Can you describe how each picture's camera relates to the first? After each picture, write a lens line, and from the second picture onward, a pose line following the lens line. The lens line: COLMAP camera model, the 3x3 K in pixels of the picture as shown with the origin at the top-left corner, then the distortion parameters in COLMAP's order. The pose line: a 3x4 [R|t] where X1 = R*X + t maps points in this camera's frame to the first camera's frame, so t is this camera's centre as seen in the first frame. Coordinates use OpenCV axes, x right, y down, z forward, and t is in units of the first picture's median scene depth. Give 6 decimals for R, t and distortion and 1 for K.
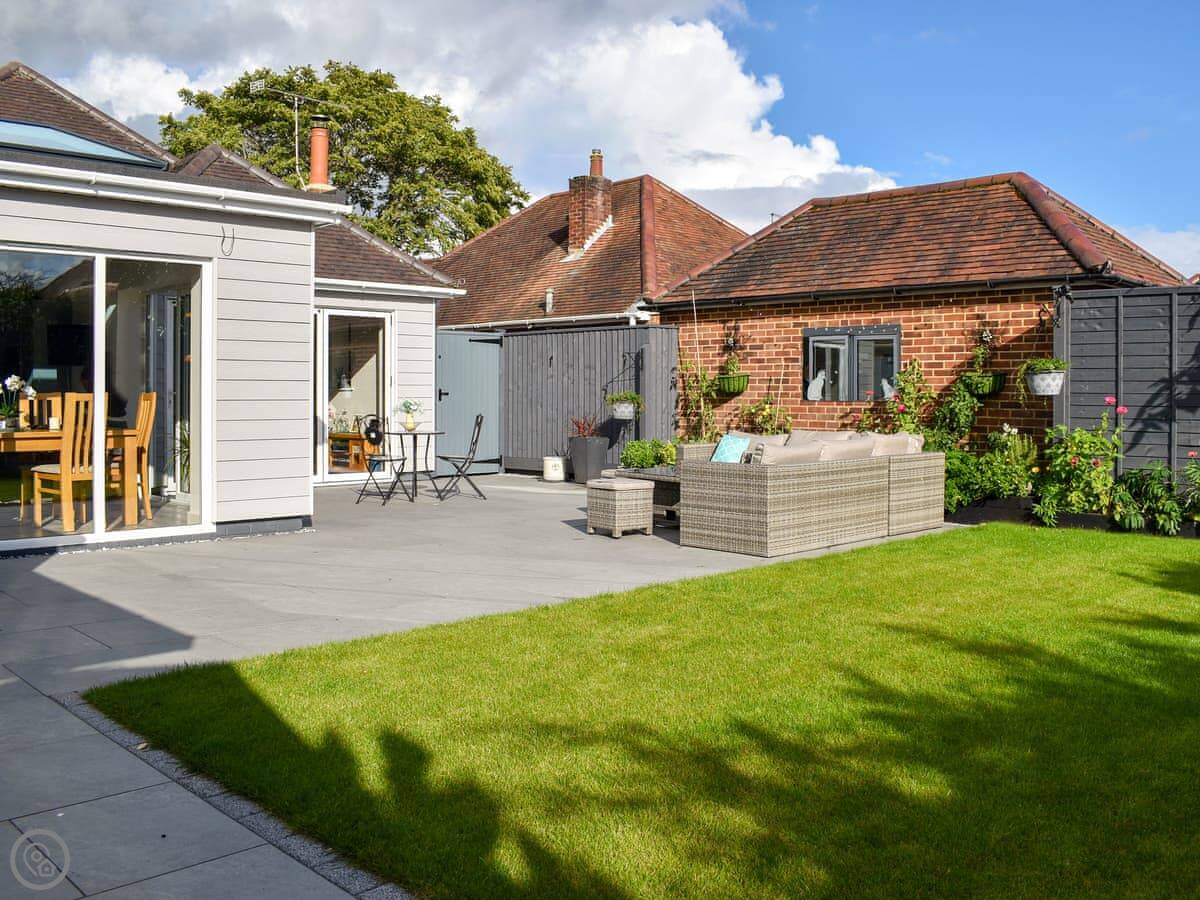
lens RADIAL K [[1039.1, 0, 618.1], [0, 1039.1, 447.6], [0, 0, 1]] dist [-0.078746, -0.002388]
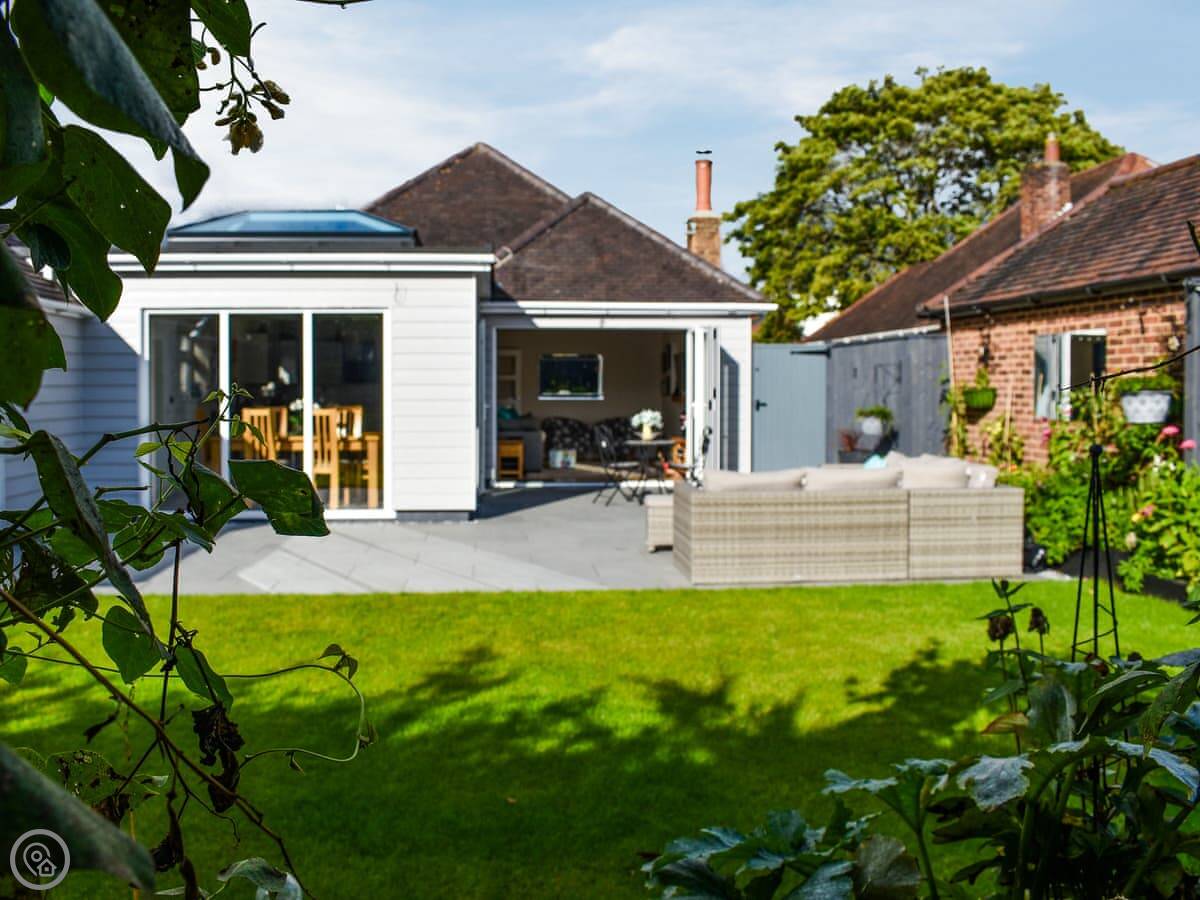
lens RADIAL K [[1039.1, 0, 618.1], [0, 1039.1, 447.6], [0, 0, 1]] dist [-0.078746, -0.002388]
pose [[0.776719, 0.032928, -0.628985, 0.488447], [-0.029994, 0.999433, 0.015283, -0.026052], [0.629132, 0.006996, 0.777267, 0.121363]]
